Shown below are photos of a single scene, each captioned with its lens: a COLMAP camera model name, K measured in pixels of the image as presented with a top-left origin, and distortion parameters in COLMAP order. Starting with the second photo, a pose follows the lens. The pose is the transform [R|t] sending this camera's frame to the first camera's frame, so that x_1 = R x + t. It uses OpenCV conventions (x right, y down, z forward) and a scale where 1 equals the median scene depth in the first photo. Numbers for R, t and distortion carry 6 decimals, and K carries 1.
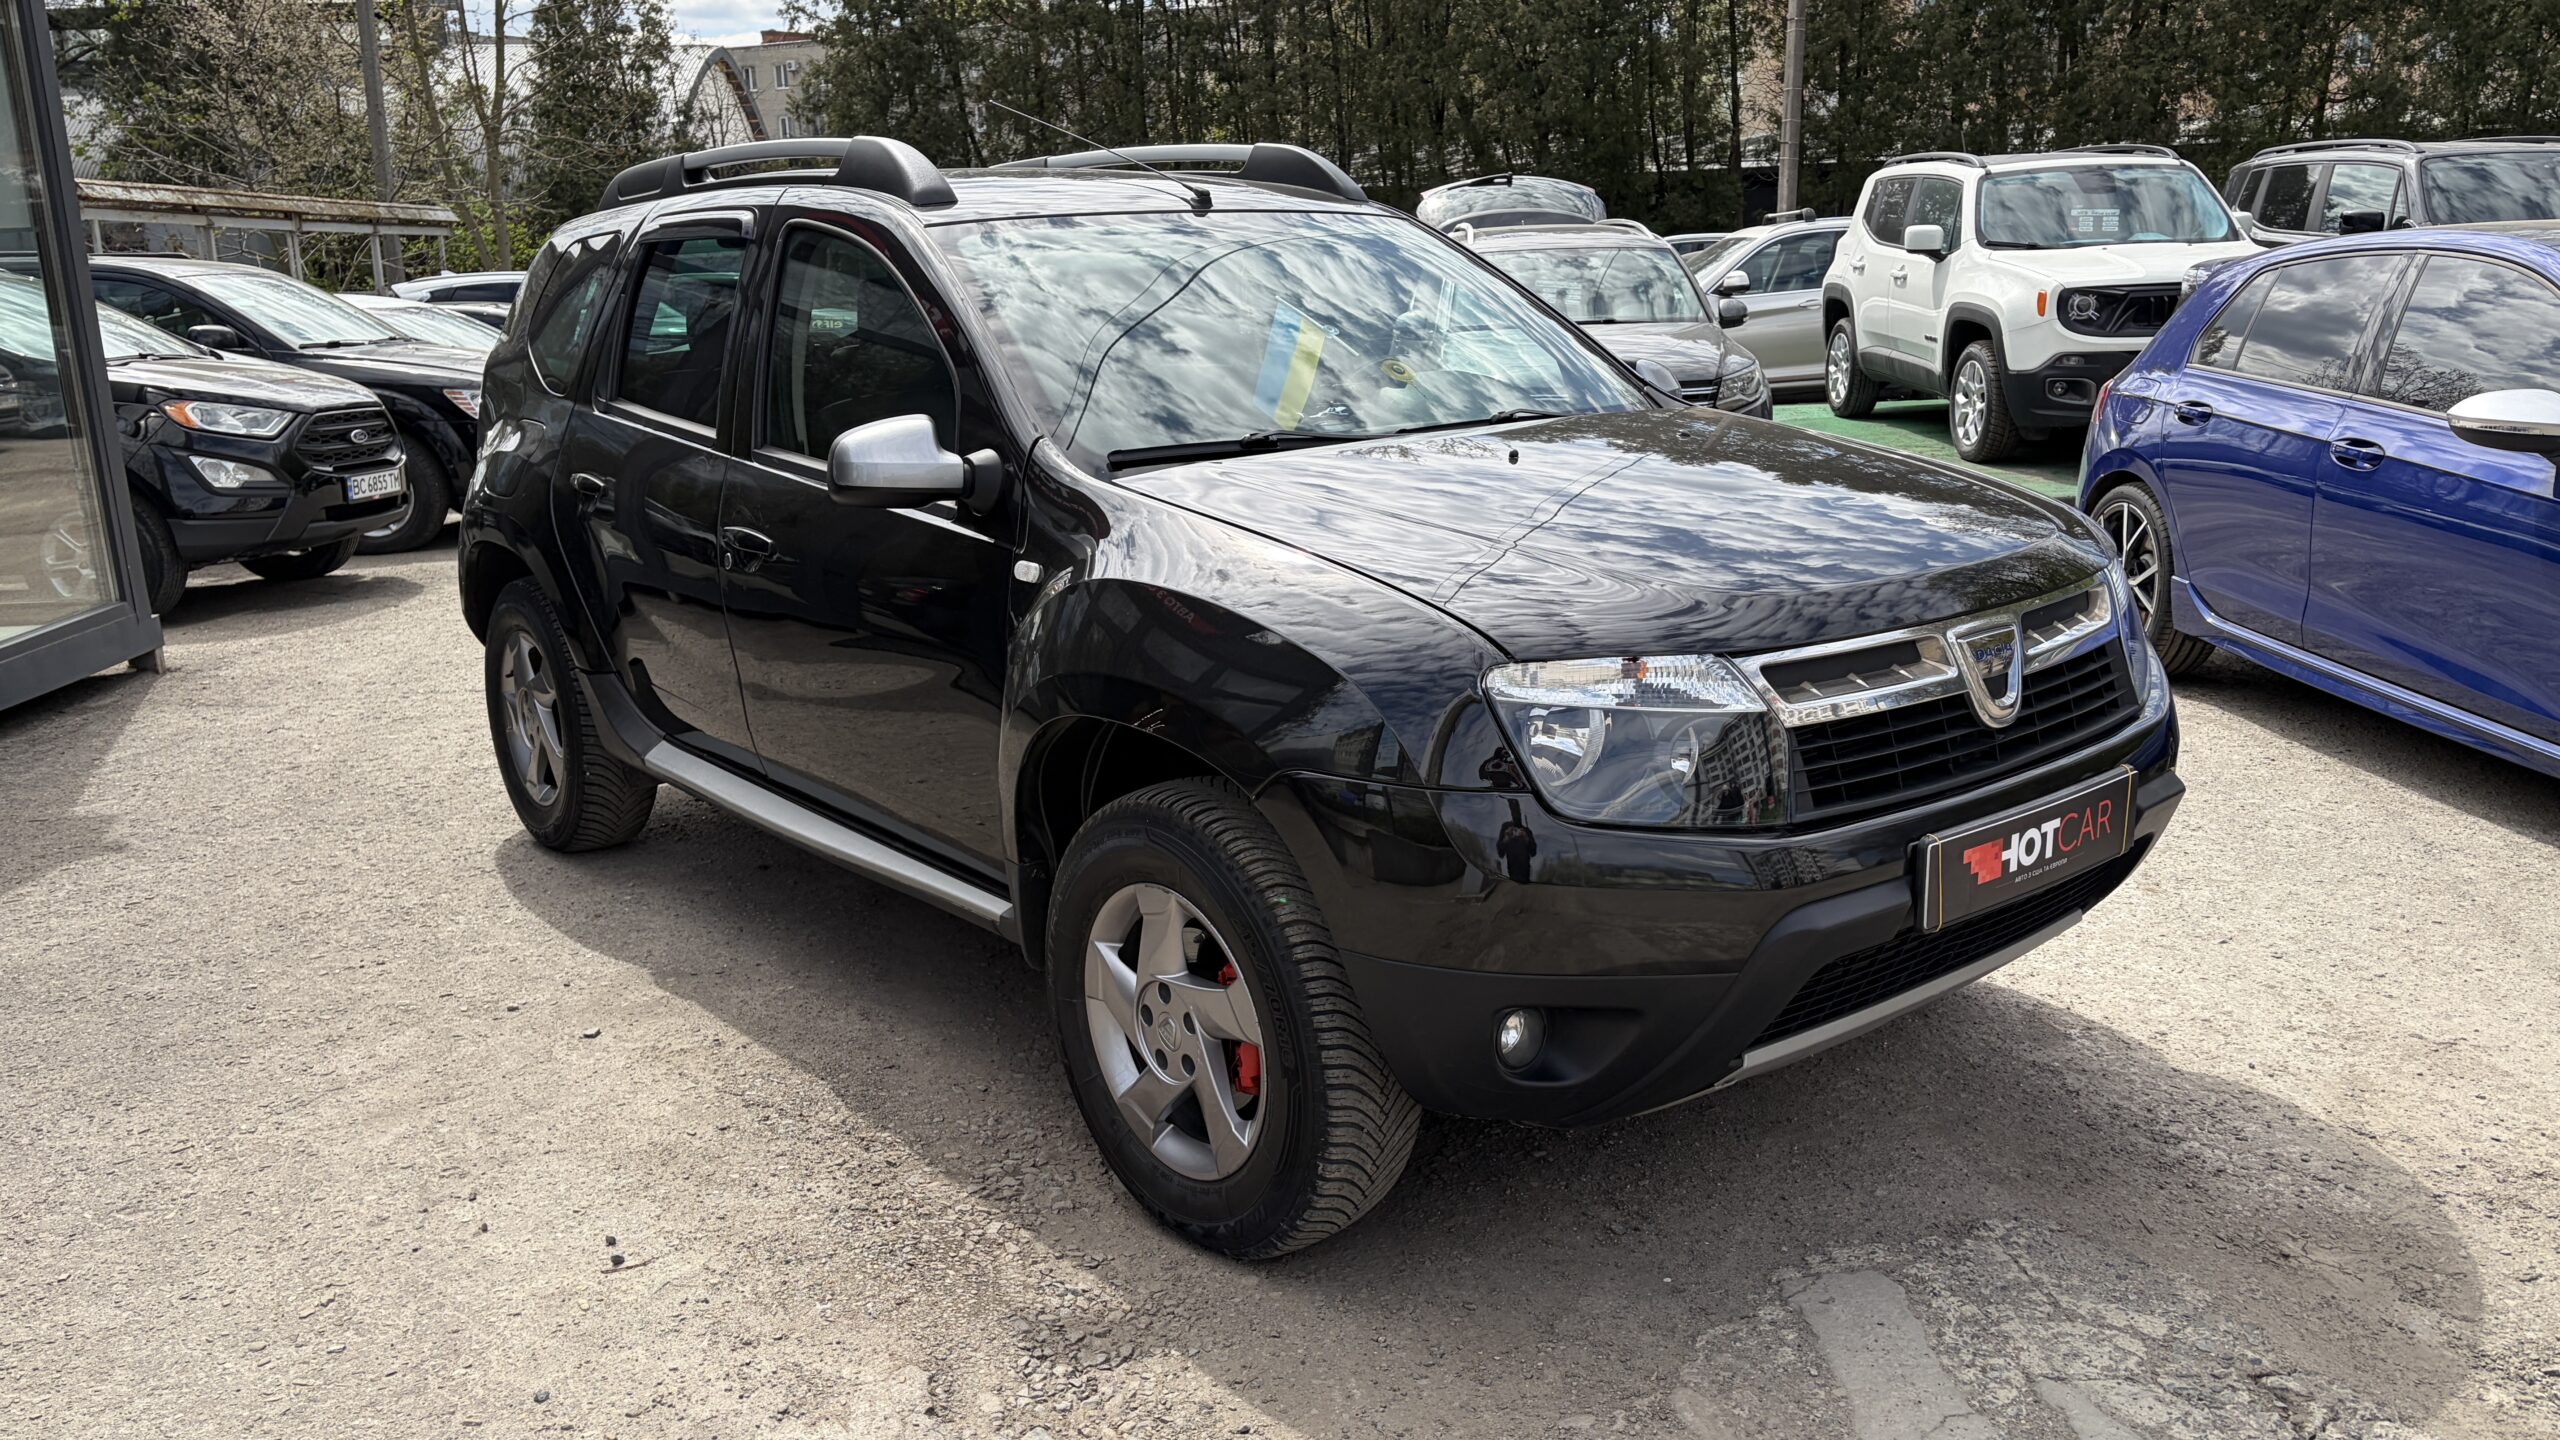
lens RADIAL K [[1923.4, 0, 1274.2], [0, 1923.4, 711.8], [0, 0, 1]] dist [0.029280, -0.006199]
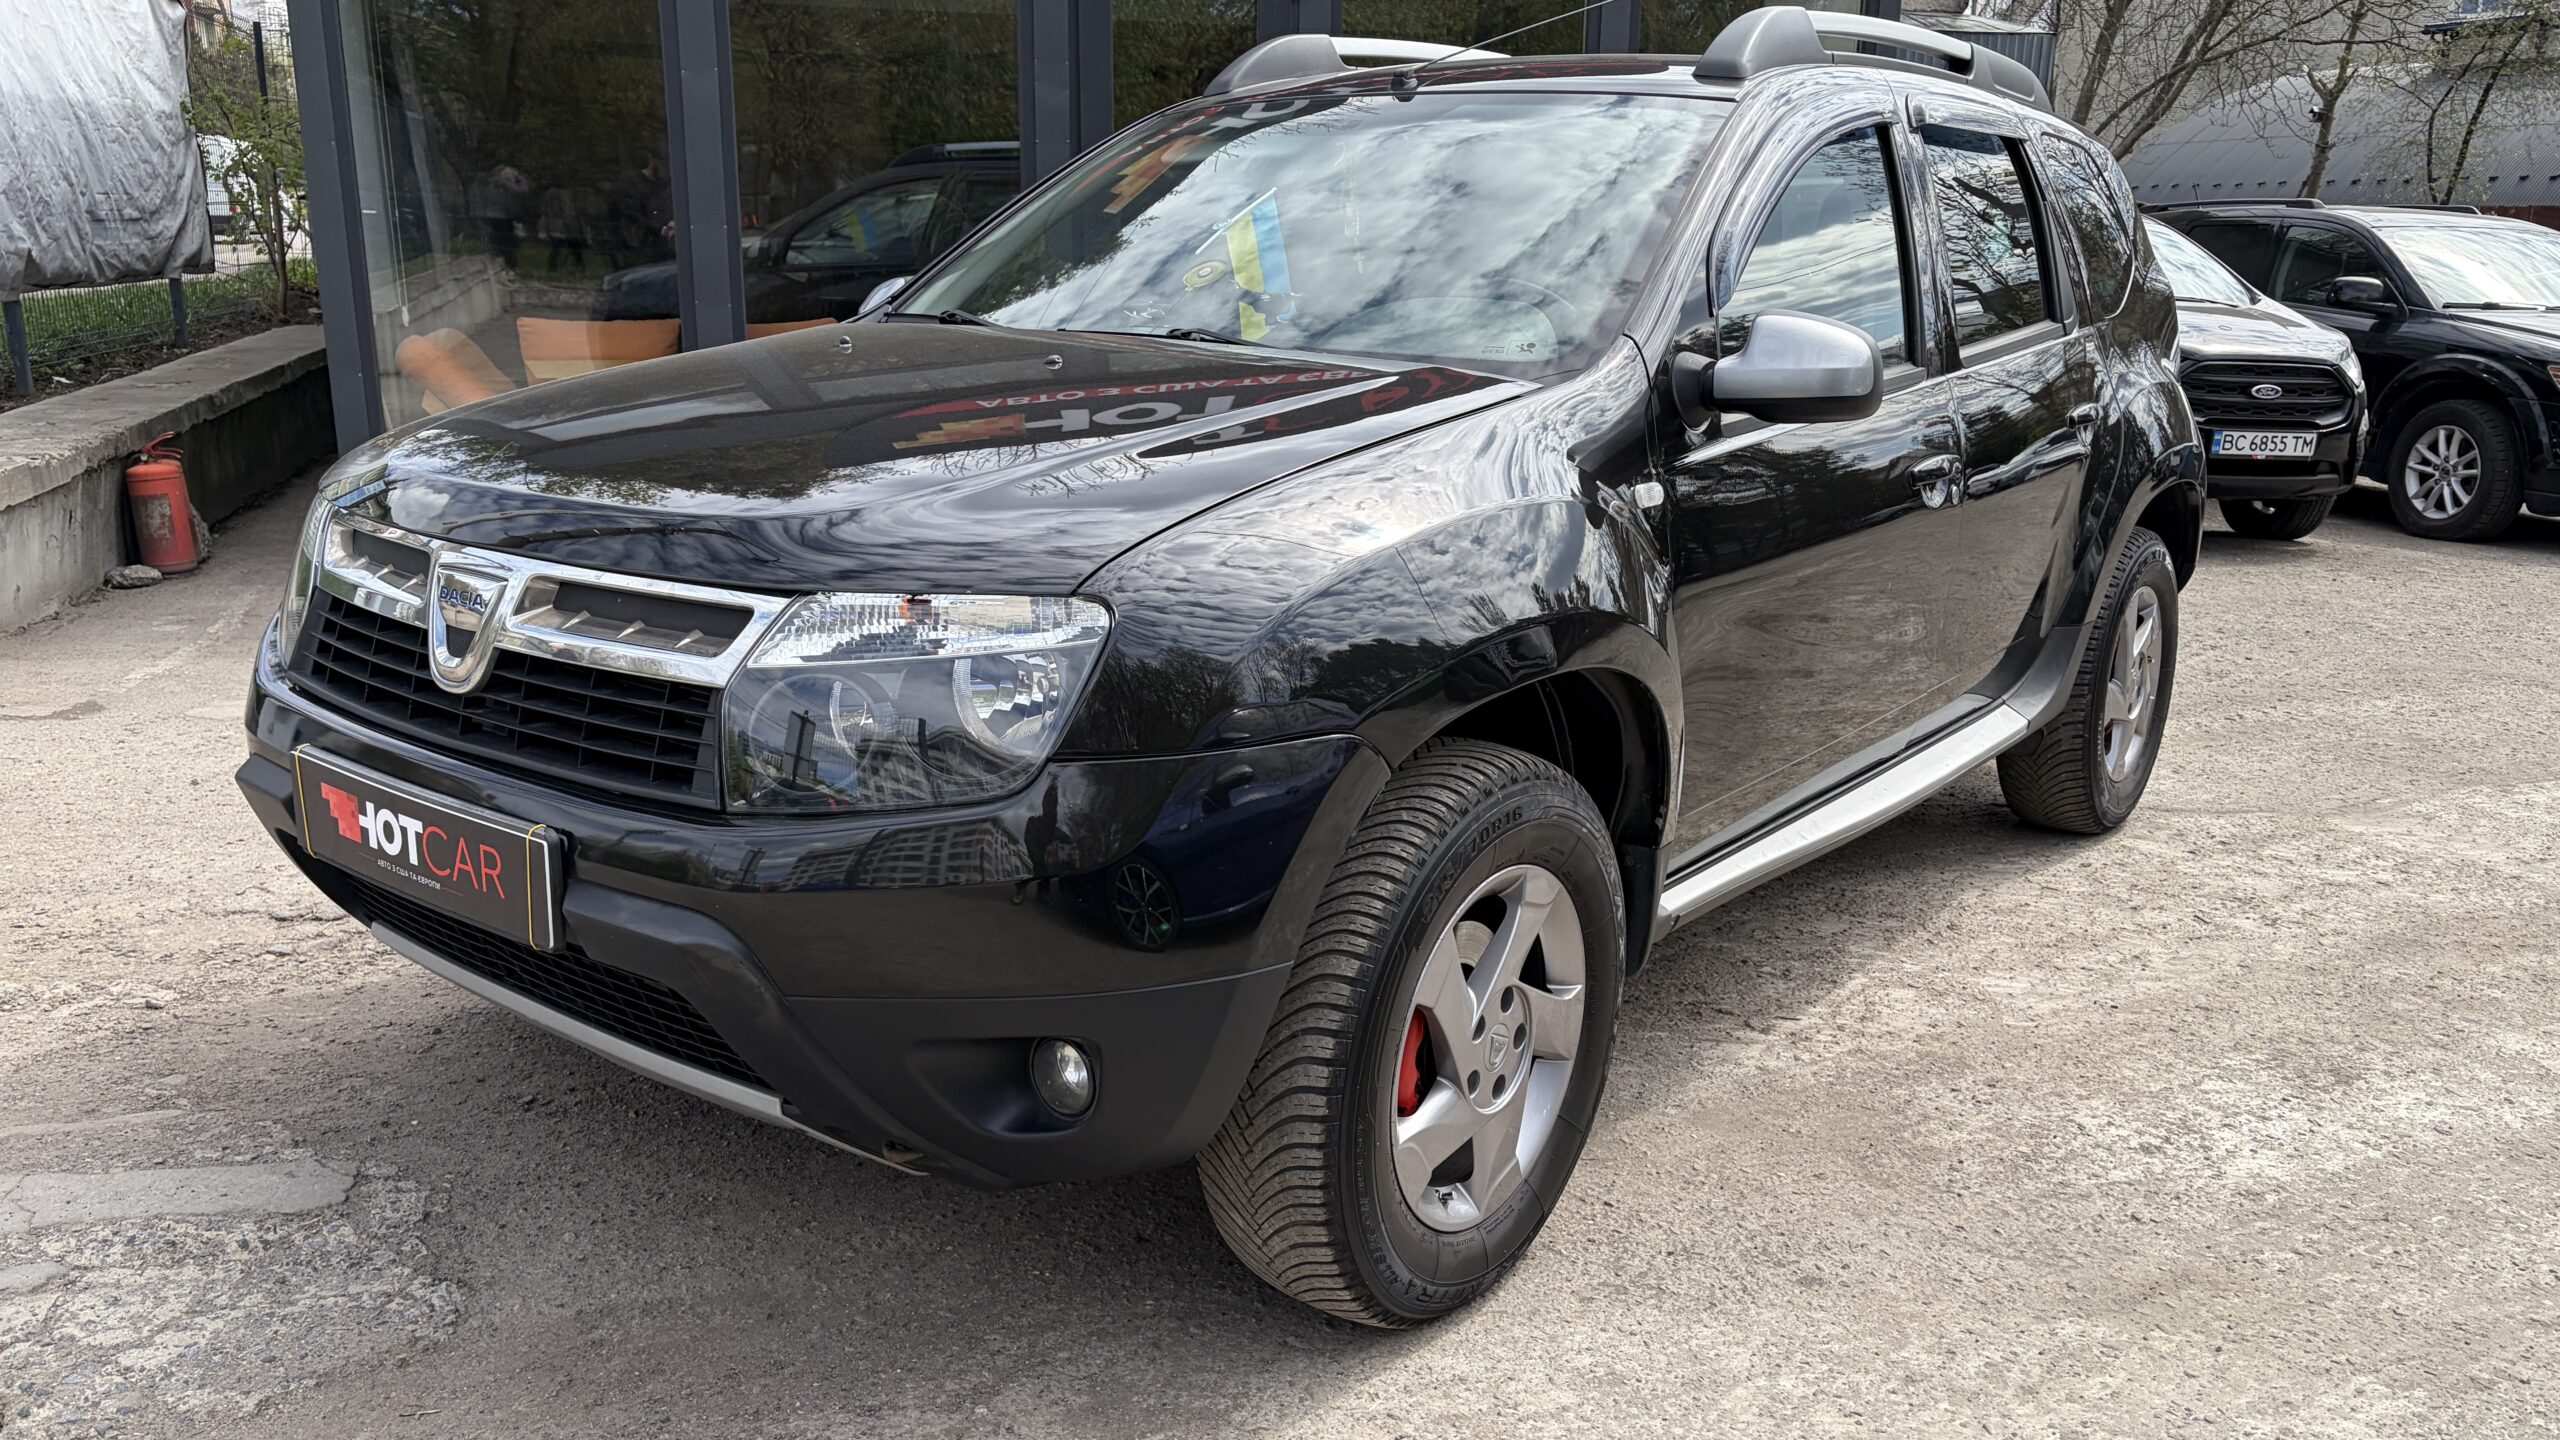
lens RADIAL K [[1923.7, 0, 1289.6], [0, 1923.7, 721.3], [0, 0, 1]] dist [0.069442, -0.075787]
pose [[0.228797, 0.269372, -0.935463, 1.200118], [-0.255454, 0.943890, 0.209320, -0.234896], [0.939359, 0.191076, 0.284772, 1.091672]]
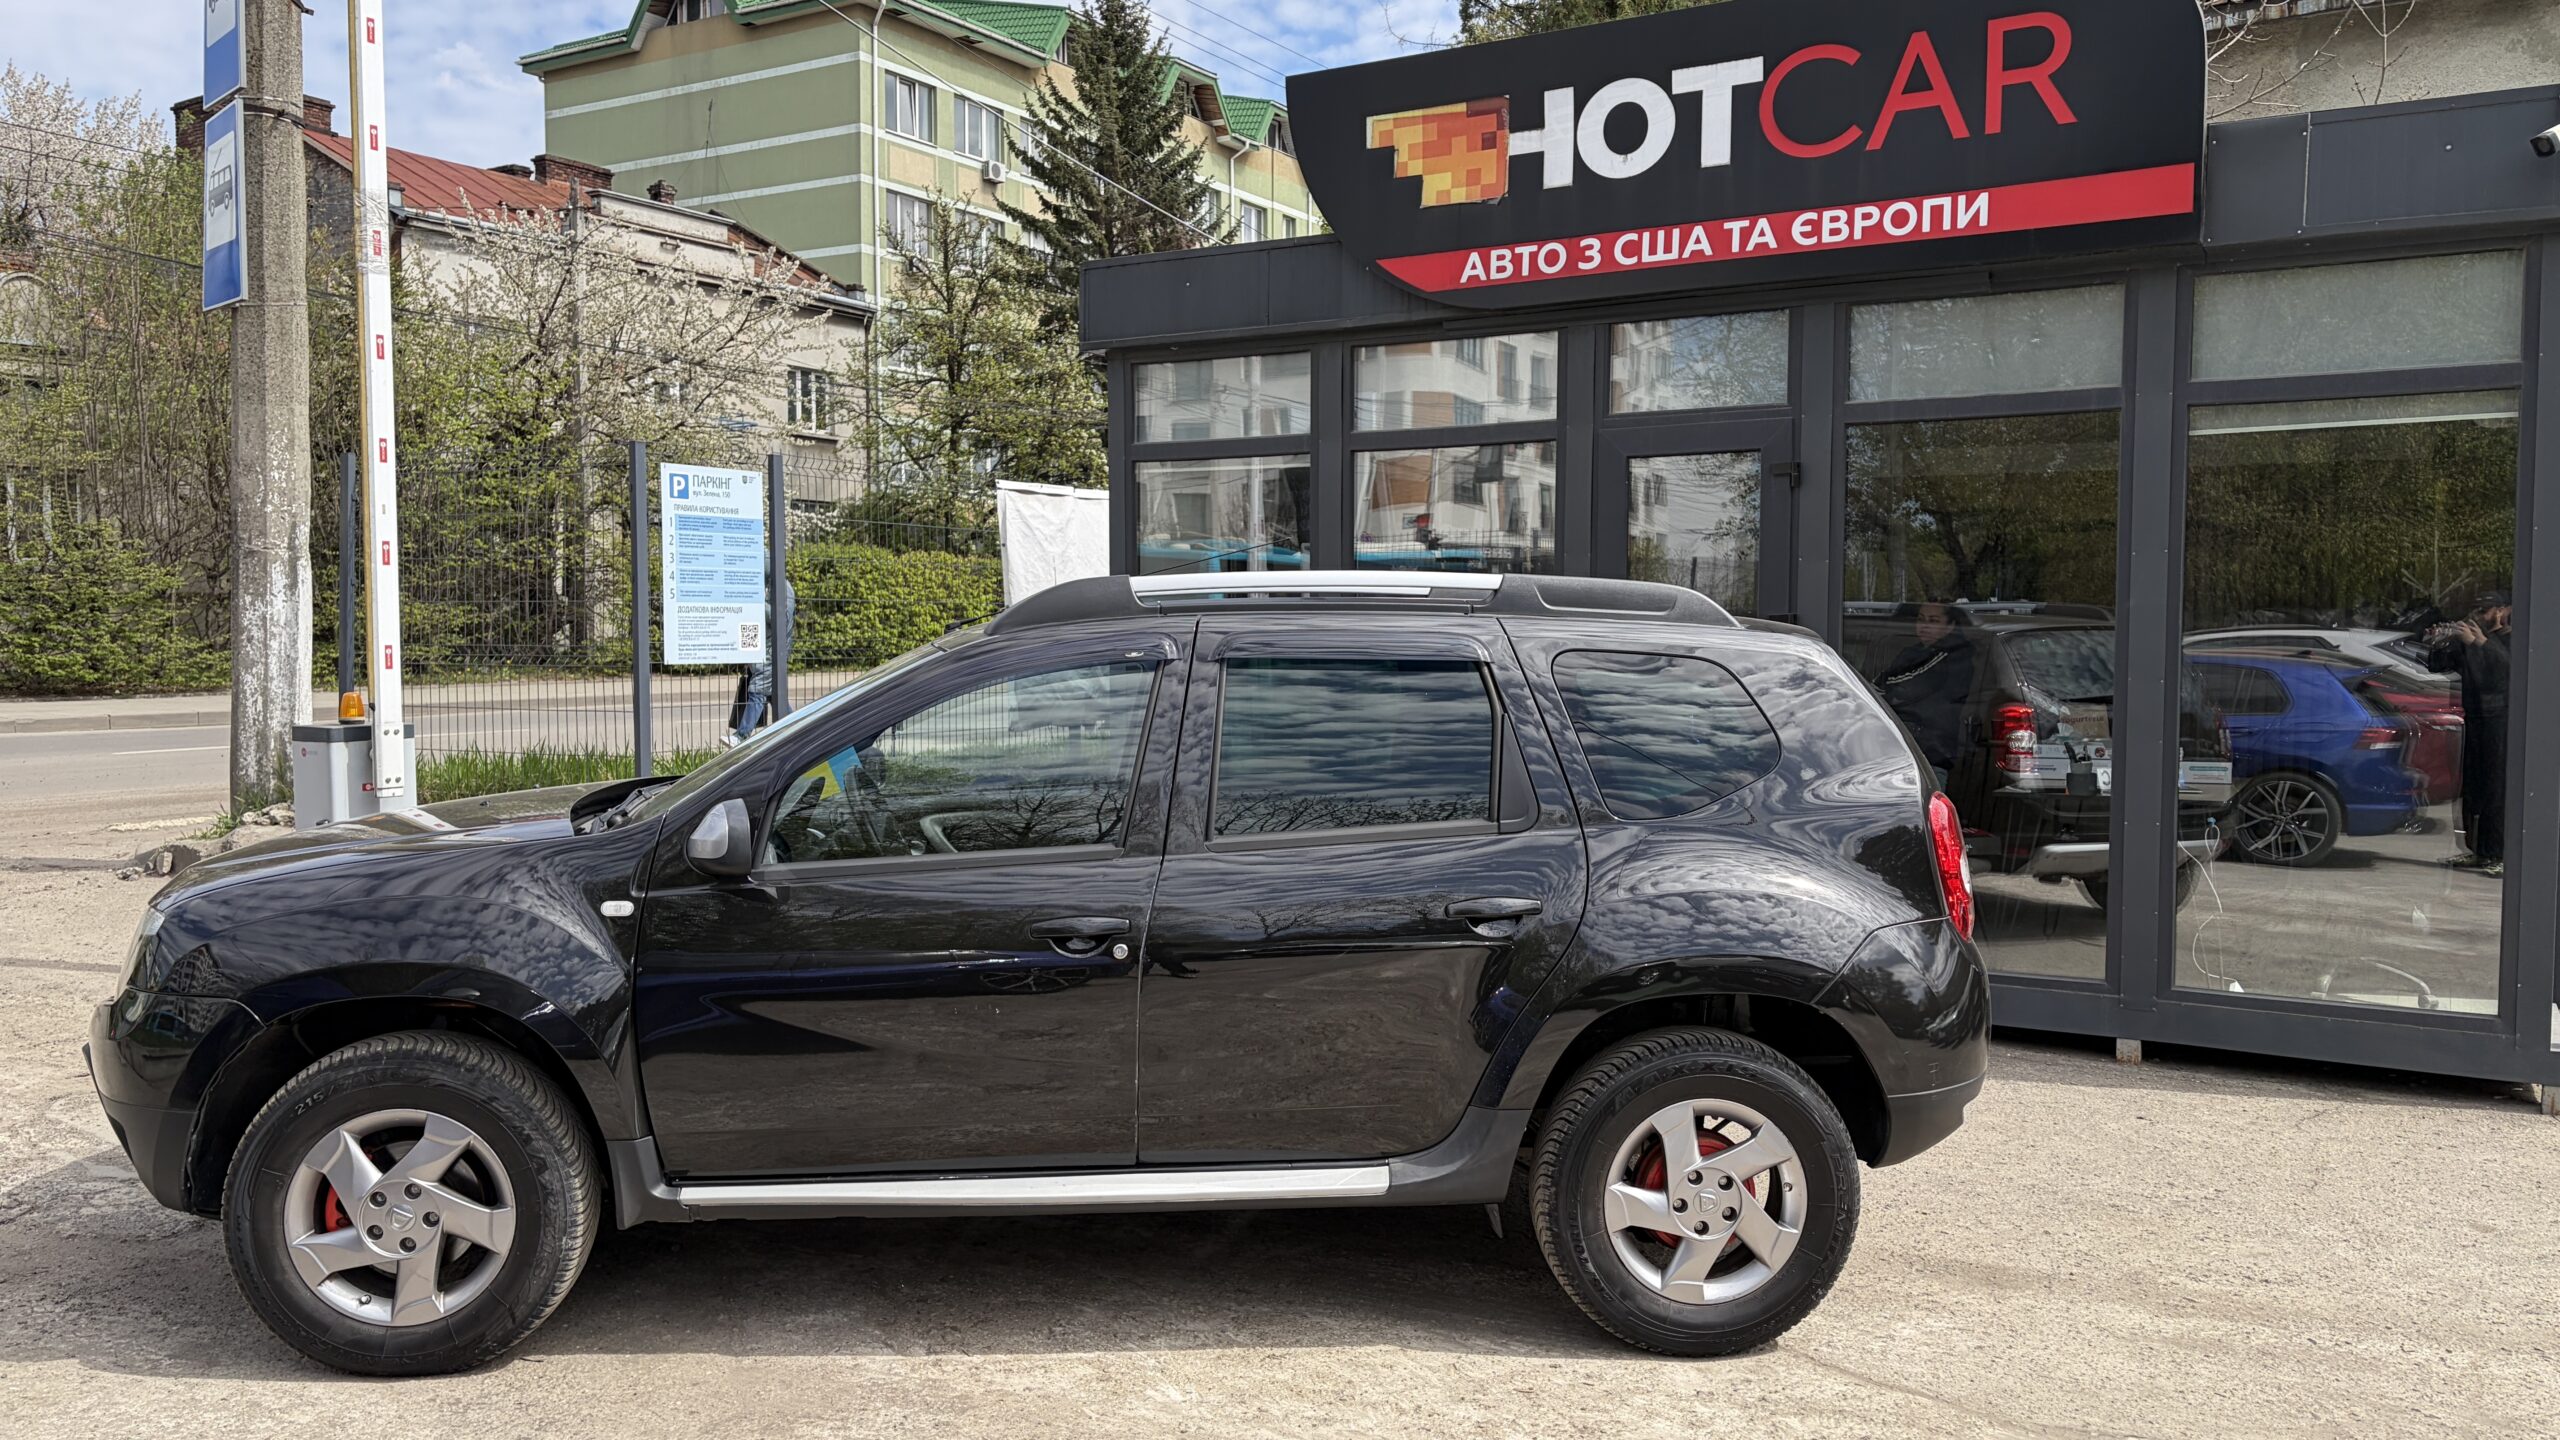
lens RADIAL K [[1923.4, 0, 1274.2], [0, 1923.4, 711.8], [0, 0, 1]] dist [0.029280, -0.006199]
pose [[-0.557744, 0.068539, -0.827178, 1.280037], [-0.188753, 0.960000, 0.206815, -0.739032], [0.808266, 0.271482, -0.522497, 2.640859]]
